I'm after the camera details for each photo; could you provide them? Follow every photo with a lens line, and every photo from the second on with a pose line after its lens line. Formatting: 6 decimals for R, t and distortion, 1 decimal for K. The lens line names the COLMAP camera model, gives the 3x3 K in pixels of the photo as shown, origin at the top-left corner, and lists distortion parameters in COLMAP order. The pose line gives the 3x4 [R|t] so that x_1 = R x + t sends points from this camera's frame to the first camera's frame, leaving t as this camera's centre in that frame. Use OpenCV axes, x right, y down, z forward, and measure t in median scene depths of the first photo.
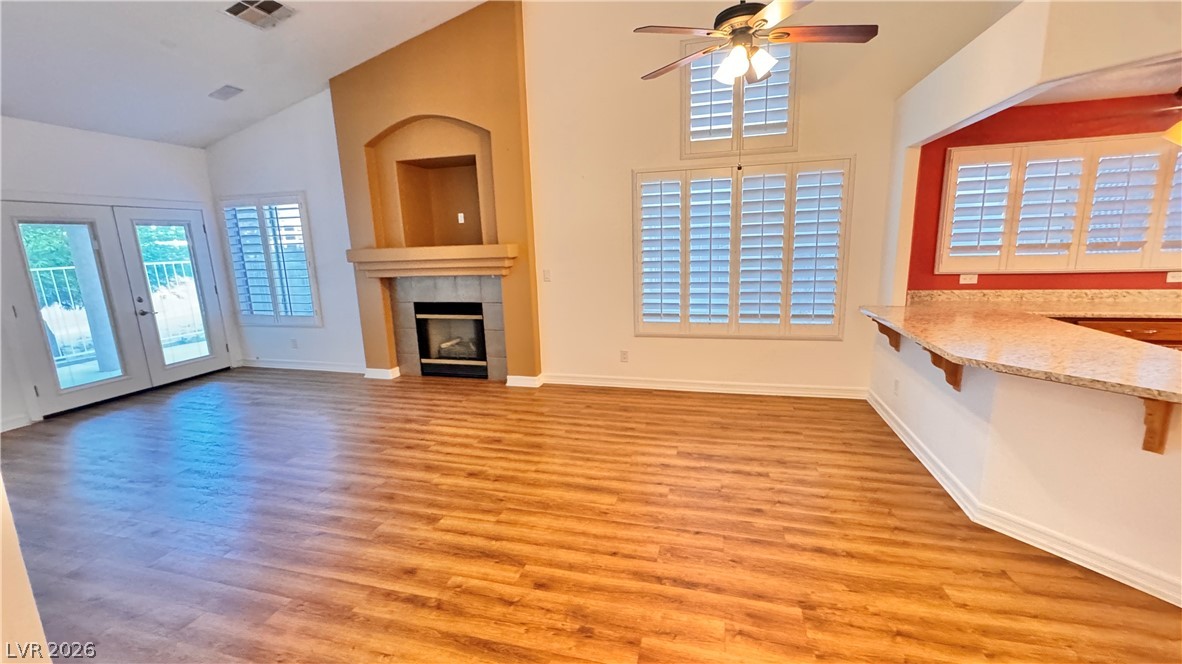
lens RADIAL K [[471.8, 0, 592.4], [0, 471.8, 330.1], [0, 0, 1]] dist [-0.000656, -0.000183]
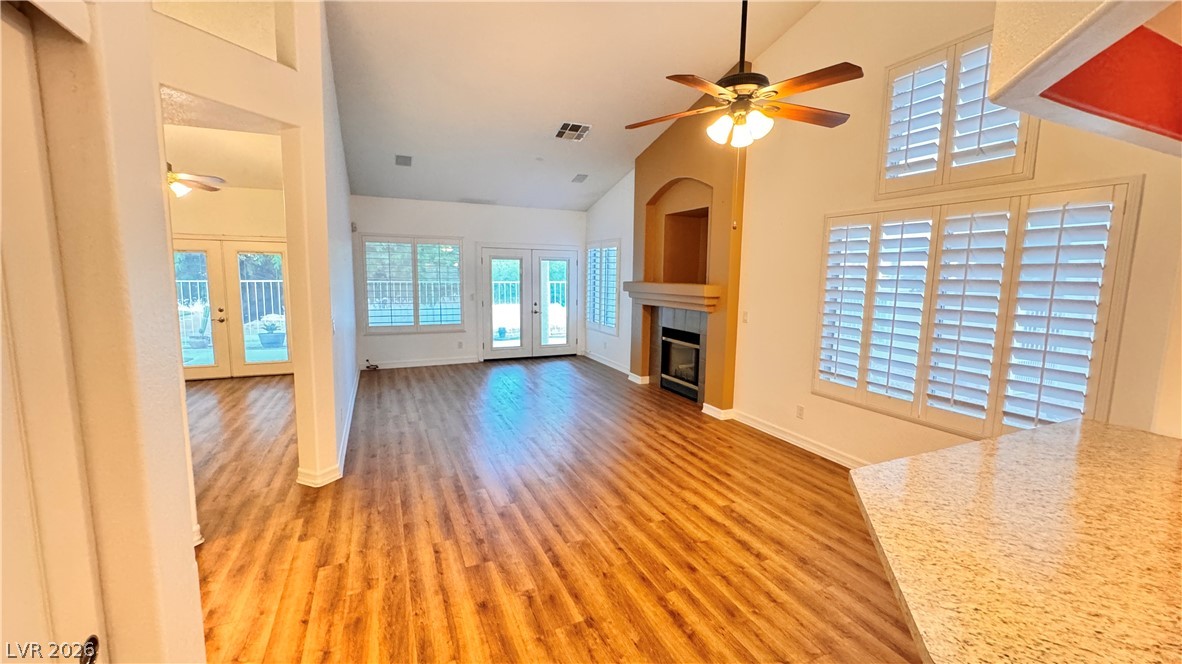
lens RADIAL K [[471.8, 0, 592.7], [0, 471.8, 329.3], [0, 0, 1]] dist [-0.000656, -0.000183]
pose [[0.634180, 0.132443, -0.761758, 0.662558], [-0.179804, 0.983472, 0.021300, -0.068517], [0.751988, 0.123459, 0.647512, 0.104170]]
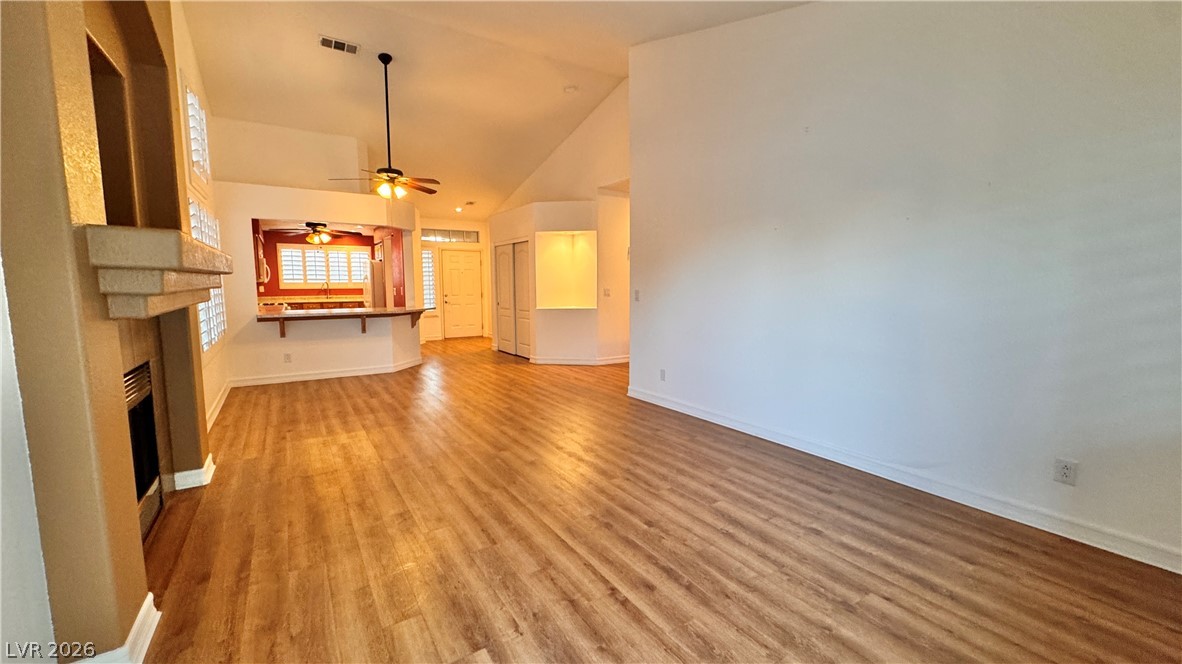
lens RADIAL K [[471.8, 0, 592.3], [0, 471.8, 332.8], [0, 0, 1]] dist [-0.000656, -0.000183]
pose [[-0.742091, -0.037618, 0.669243, -1.337114], [0.151230, 0.963285, 0.221838, -0.182492], [-0.653016, 0.265834, -0.709156, 1.489752]]
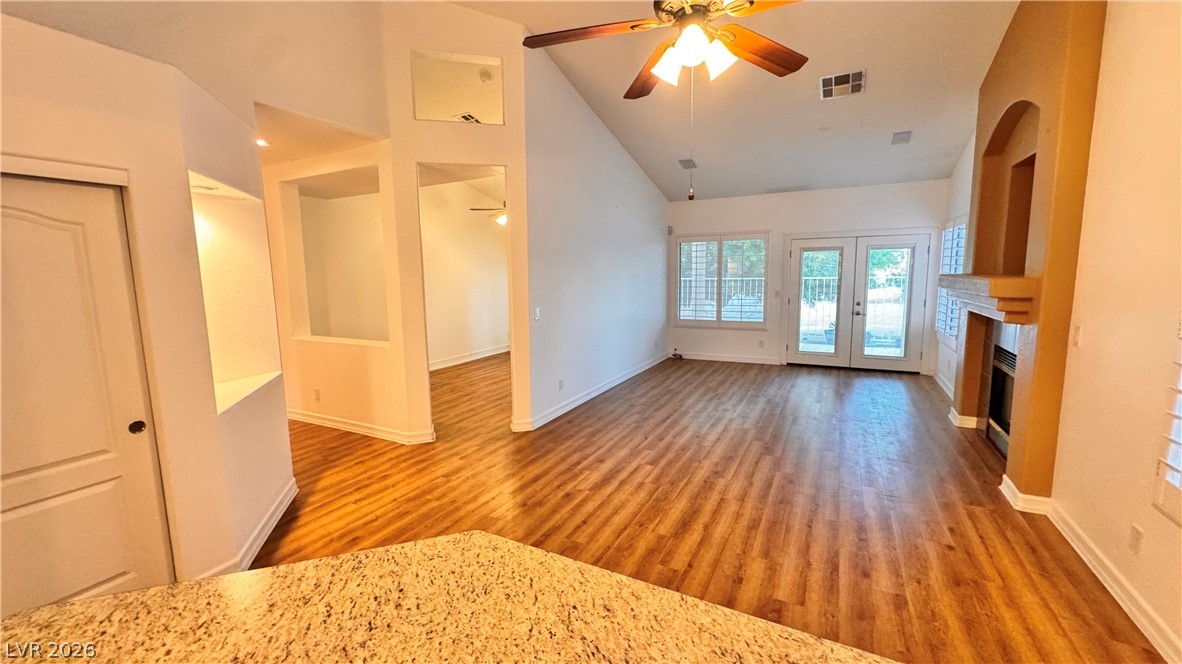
lens RADIAL K [[471.8, 0, 590.4], [0, 471.8, 329.6], [0, 0, 1]] dist [-0.000656, -0.000183]
pose [[-0.219237, 0.157070, -0.962945, 0.776878], [-0.160829, 0.967637, 0.194452, -0.189221], [0.962325, 0.197501, -0.186881, 0.740431]]
